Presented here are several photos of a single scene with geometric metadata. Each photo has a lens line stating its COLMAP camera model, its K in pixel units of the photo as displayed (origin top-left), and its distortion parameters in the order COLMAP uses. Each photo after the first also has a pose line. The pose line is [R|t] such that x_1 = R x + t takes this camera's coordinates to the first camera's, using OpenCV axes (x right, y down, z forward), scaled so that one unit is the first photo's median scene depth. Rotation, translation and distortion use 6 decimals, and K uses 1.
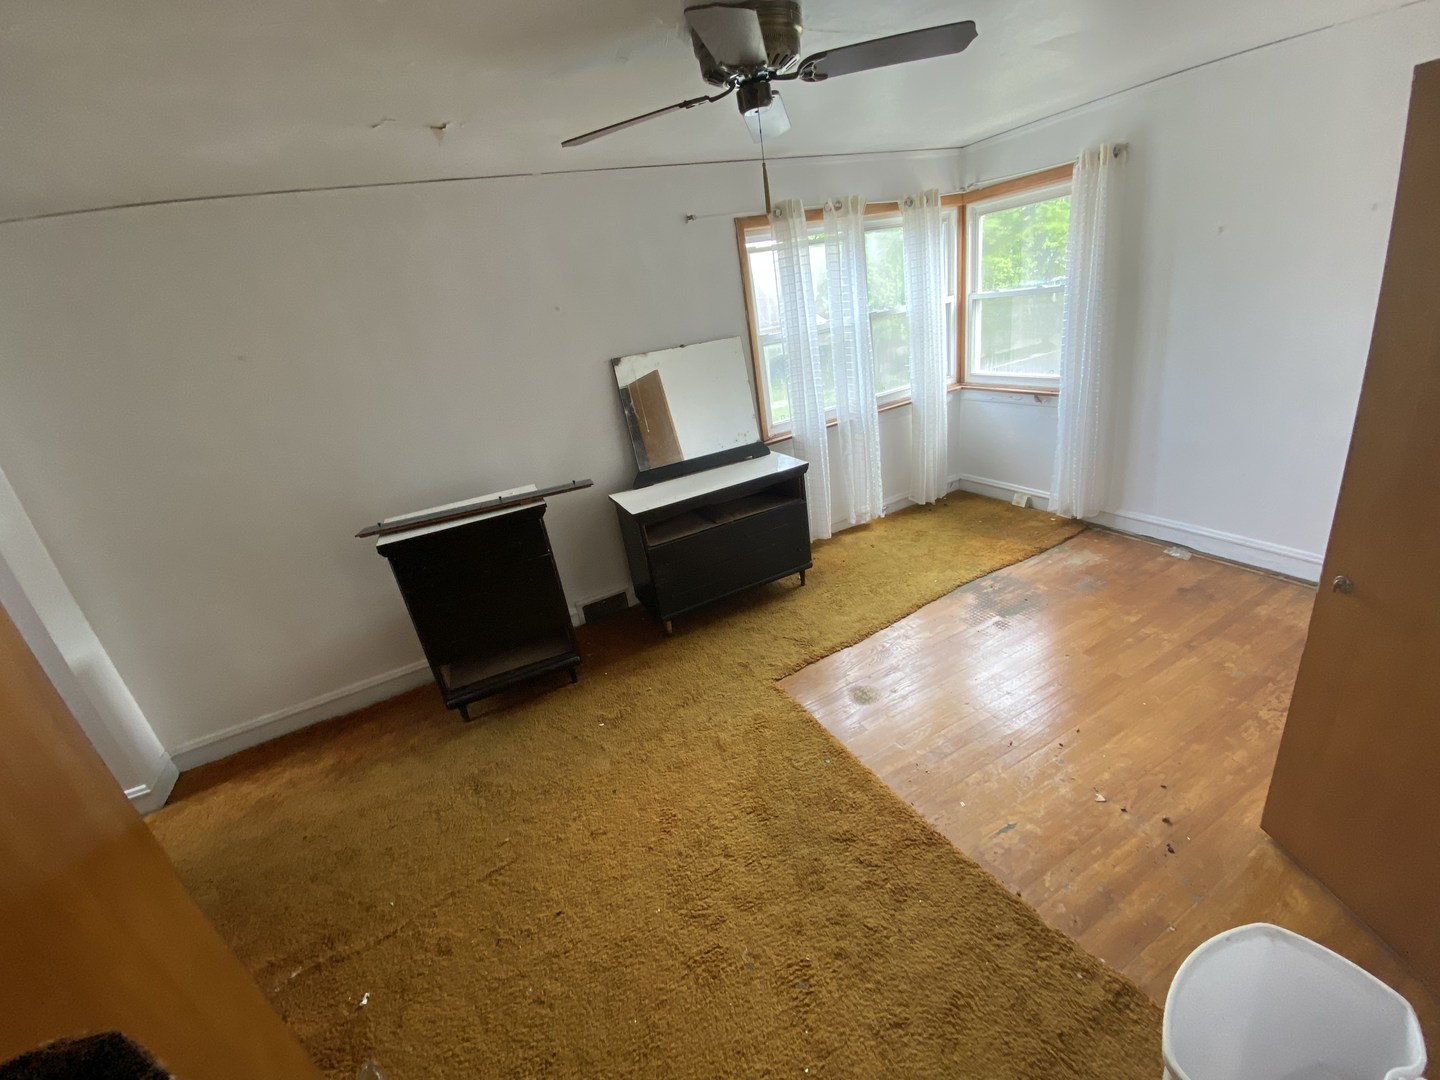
lens RADIAL K [[580.0, 0, 721.3], [0, 580.0, 527.9], [0, 0, 1]] dist [0.019492, -0.021319]
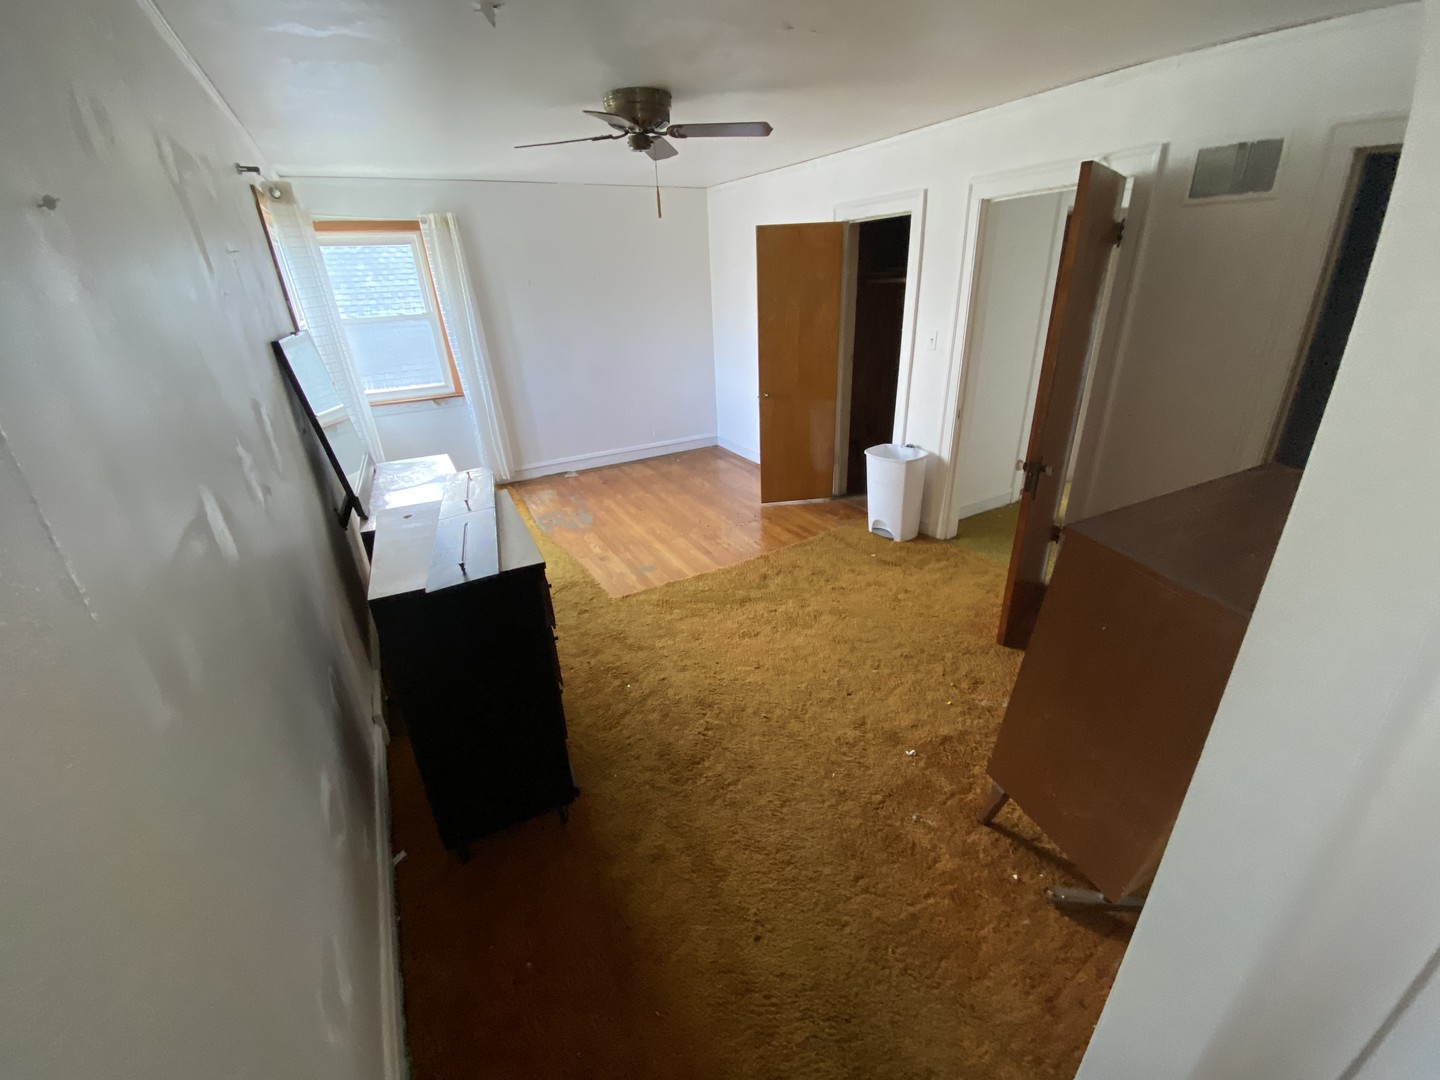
lens RADIAL K [[580.0, 0, 721.3], [0, 580.0, 527.9], [0, 0, 1]] dist [0.019492, -0.021319]
pose [[-0.046078, -0.251209, 0.966835, -0.959793], [0.398914, 0.882714, 0.248364, -0.068947], [-0.915830, 0.397128, 0.059537, 0.611022]]
